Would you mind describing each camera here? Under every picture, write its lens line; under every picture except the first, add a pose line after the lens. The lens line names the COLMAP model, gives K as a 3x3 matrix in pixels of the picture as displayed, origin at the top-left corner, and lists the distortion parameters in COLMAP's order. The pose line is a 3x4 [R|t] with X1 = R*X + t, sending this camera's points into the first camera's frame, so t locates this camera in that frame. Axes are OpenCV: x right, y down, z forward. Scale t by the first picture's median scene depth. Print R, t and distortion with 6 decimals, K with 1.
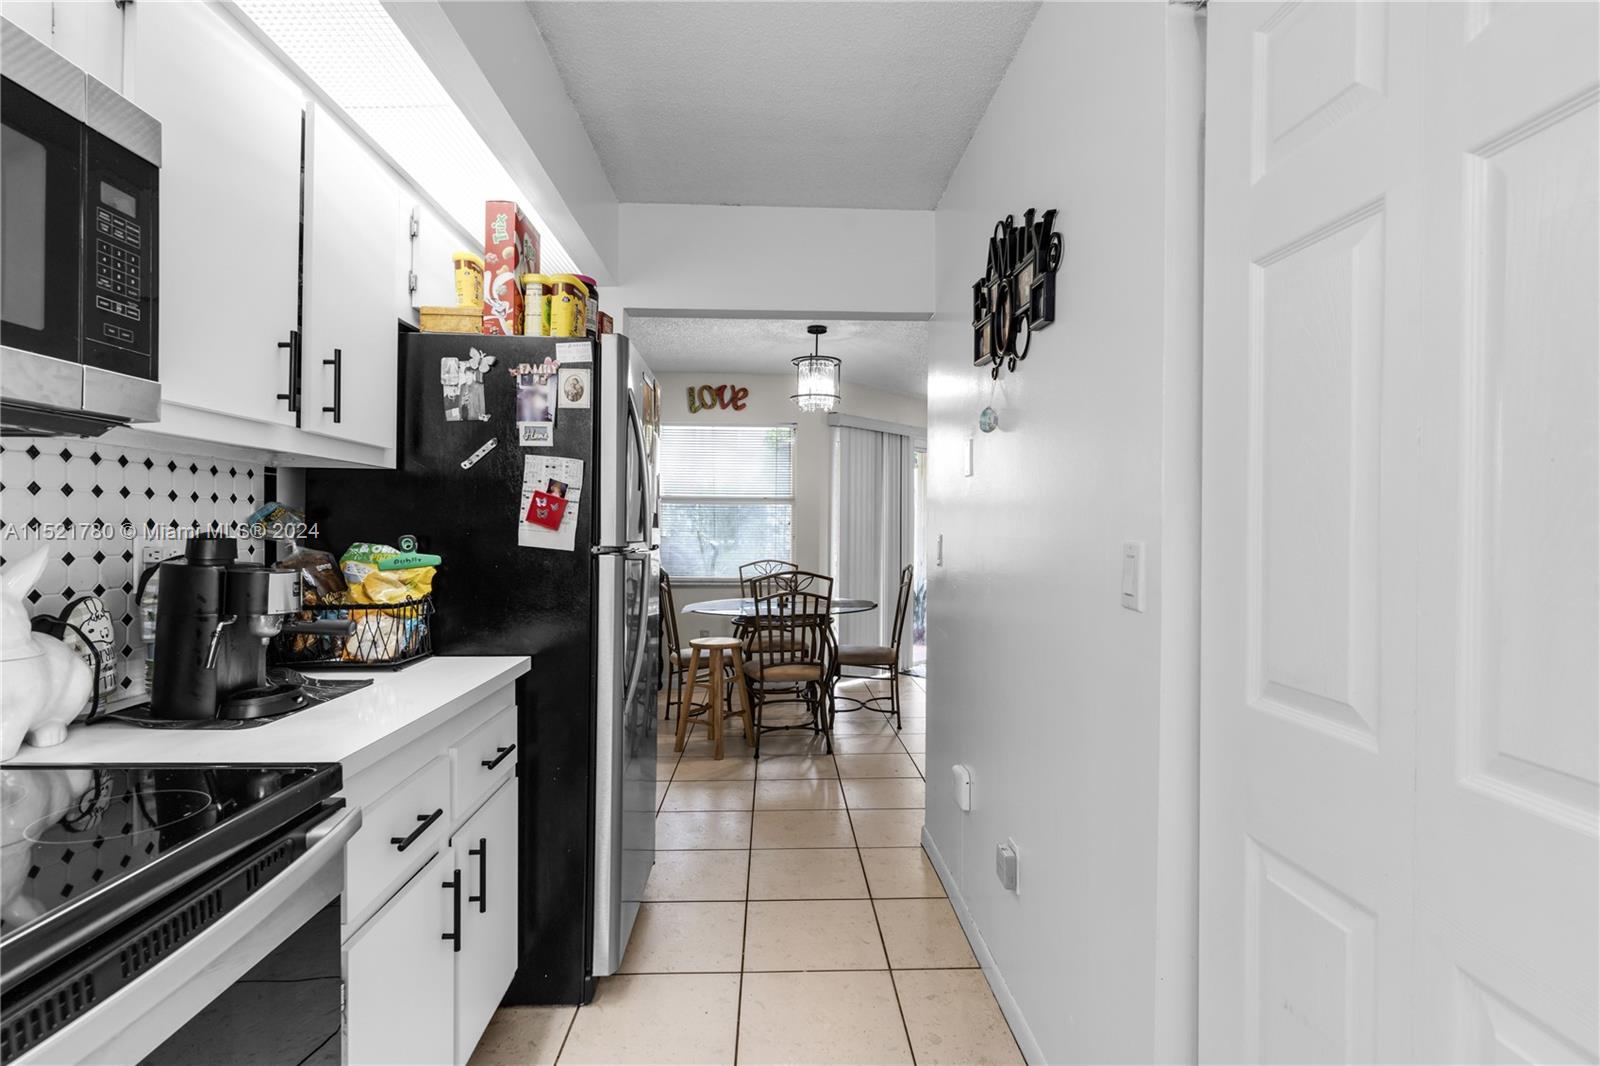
lens RADIAL K [[771.3, 0, 799.3], [0, 771.3, 529.7], [0, 0, 1]] dist [0.000037, 0.000001]
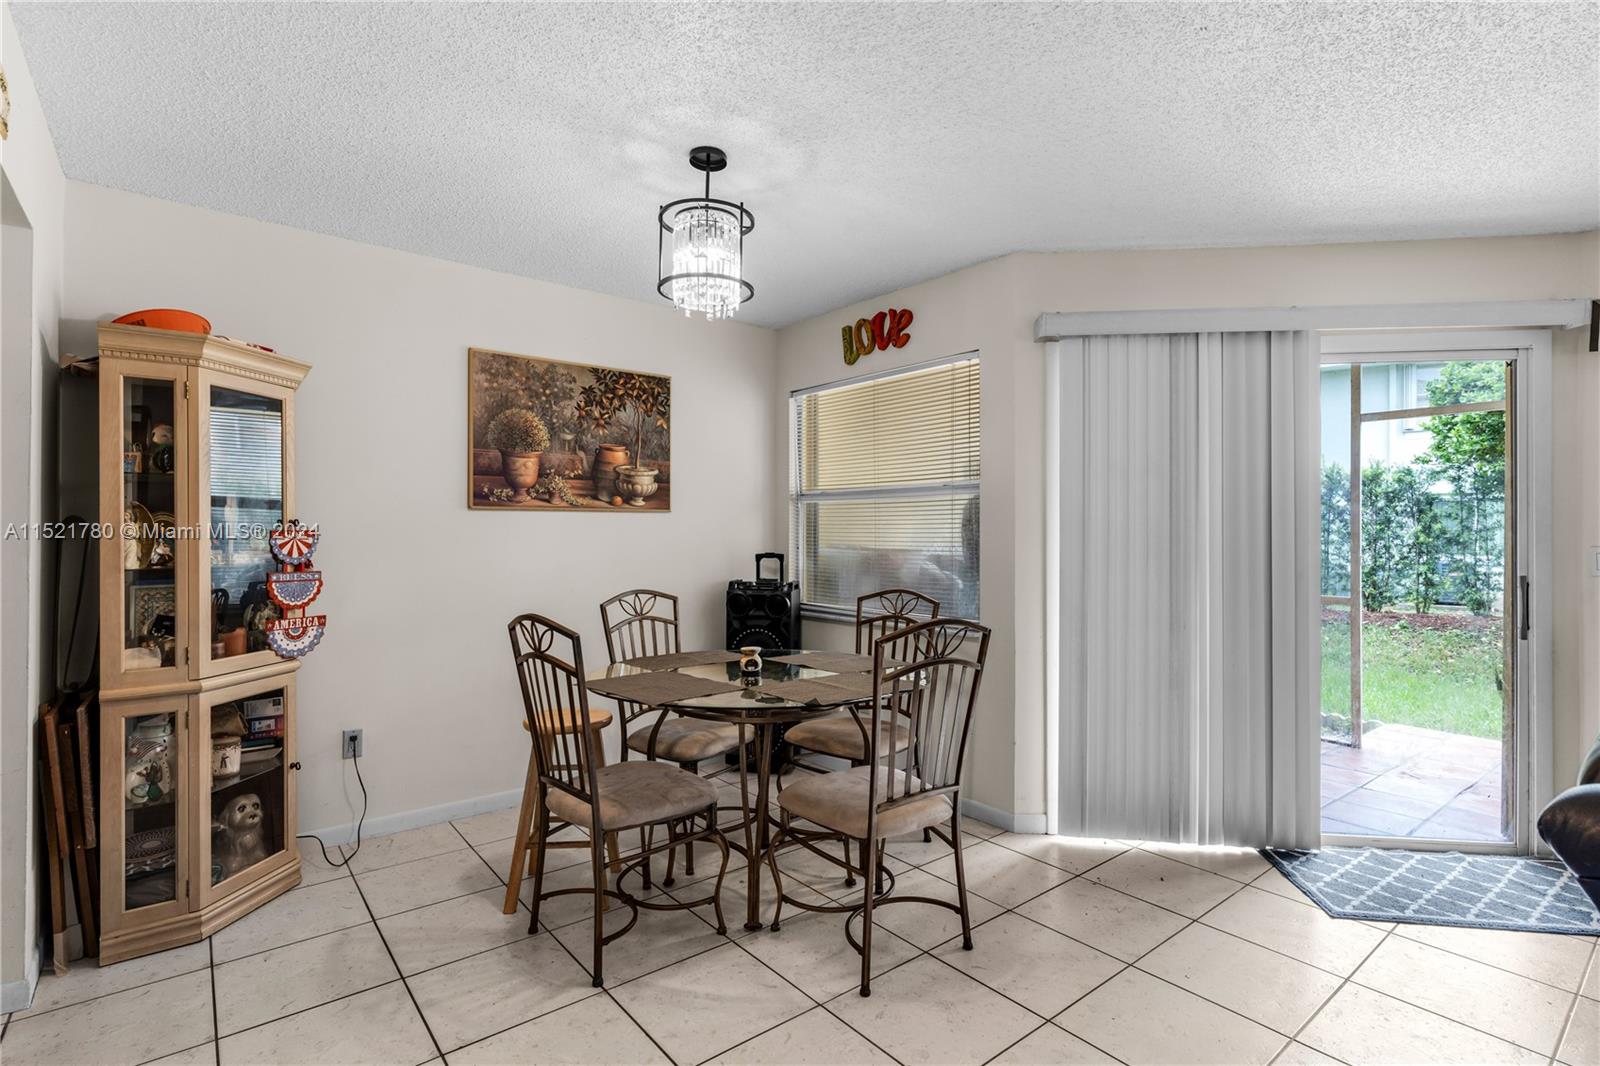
lens RADIAL K [[760.1, 0, 808.7], [0, 760.1, 531.9], [0, 0, 1]] dist [0.004778, 0.000364]
pose [[0.597035, -0.006846, -0.802186, 0.371495], [0.000385, 0.999966, -0.008247, -0.000035], [0.802215, 0.004615, 0.597017, 0.576254]]
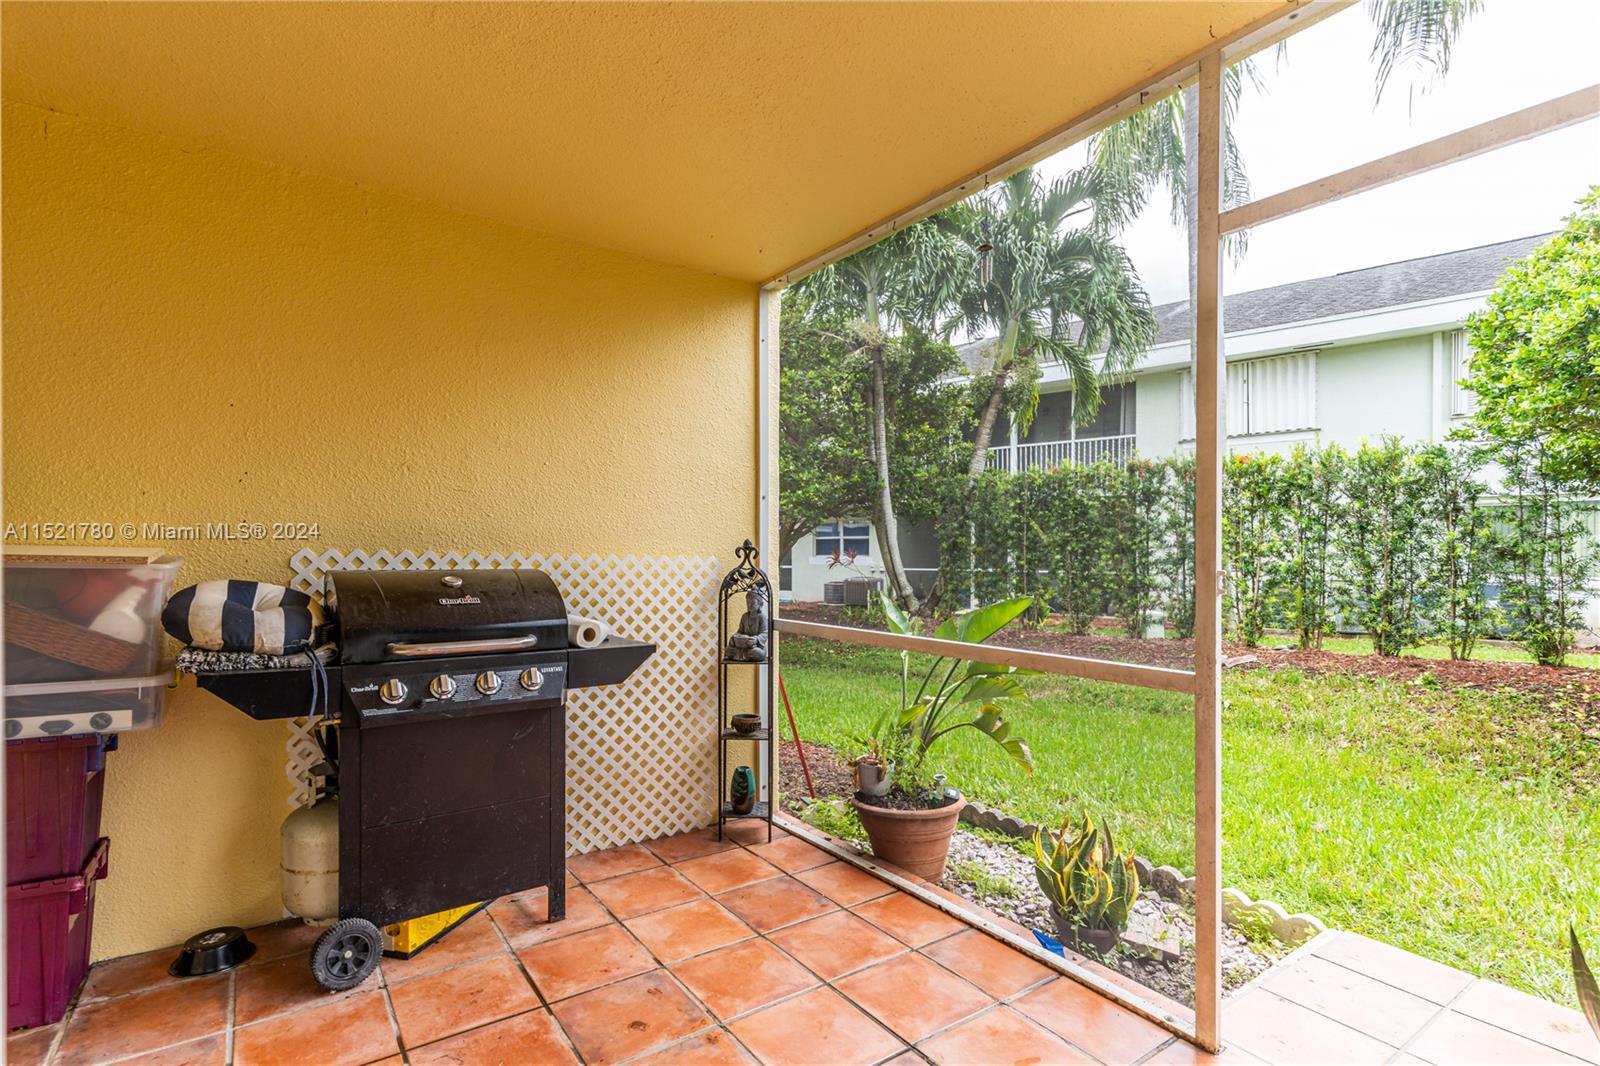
lens RADIAL K [[760.1, 0, 809.3], [0, 760.1, 558.2], [0, 0, 1]] dist [0.004778, 0.000364]
pose [[0.553371, -0.002580, -0.832931, 0.247018], [0.000426, 0.999996, -0.002814, 0.015723], [0.832935, 0.001202, 0.553370, 1.197362]]
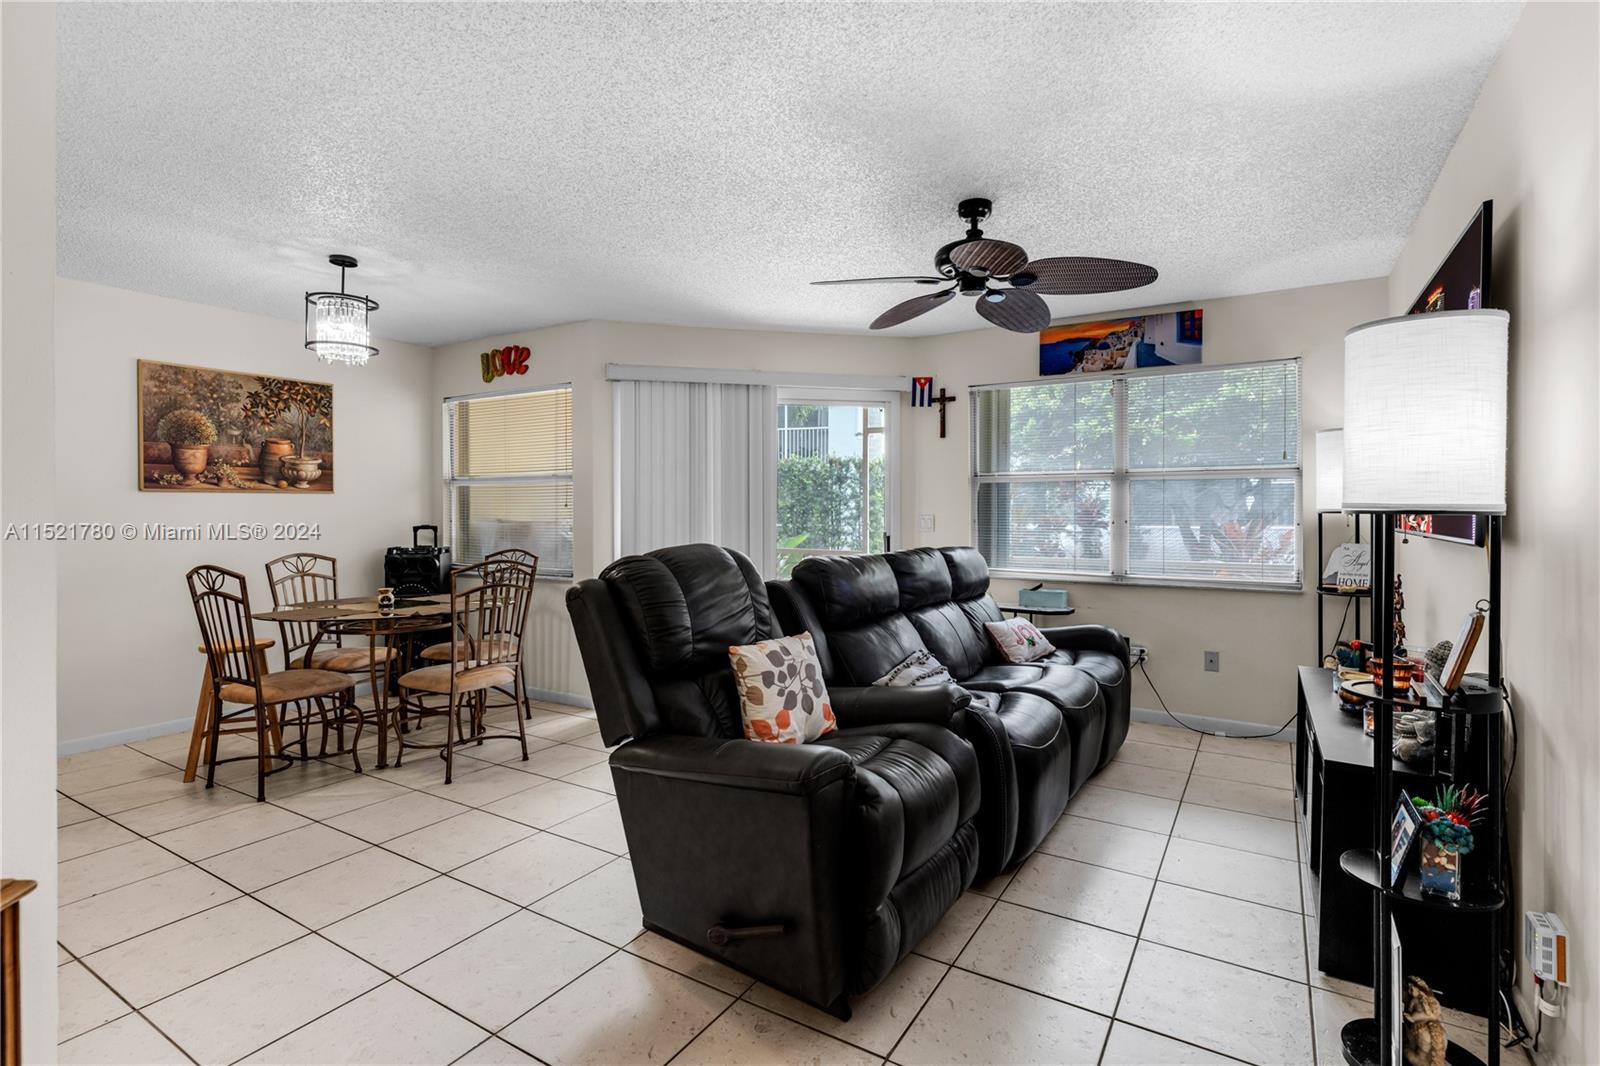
lens RADIAL K [[760.1, 0, 799.8], [0, 760.1, 516.7], [0, 0, 1]] dist [0.004778, 0.000364]
pose [[0.823650, -0.001538, -0.567096, 0.659320], [0.005439, 0.999972, 0.005189, 0.001342], [0.567072, -0.007358, 0.823635, 0.478786]]
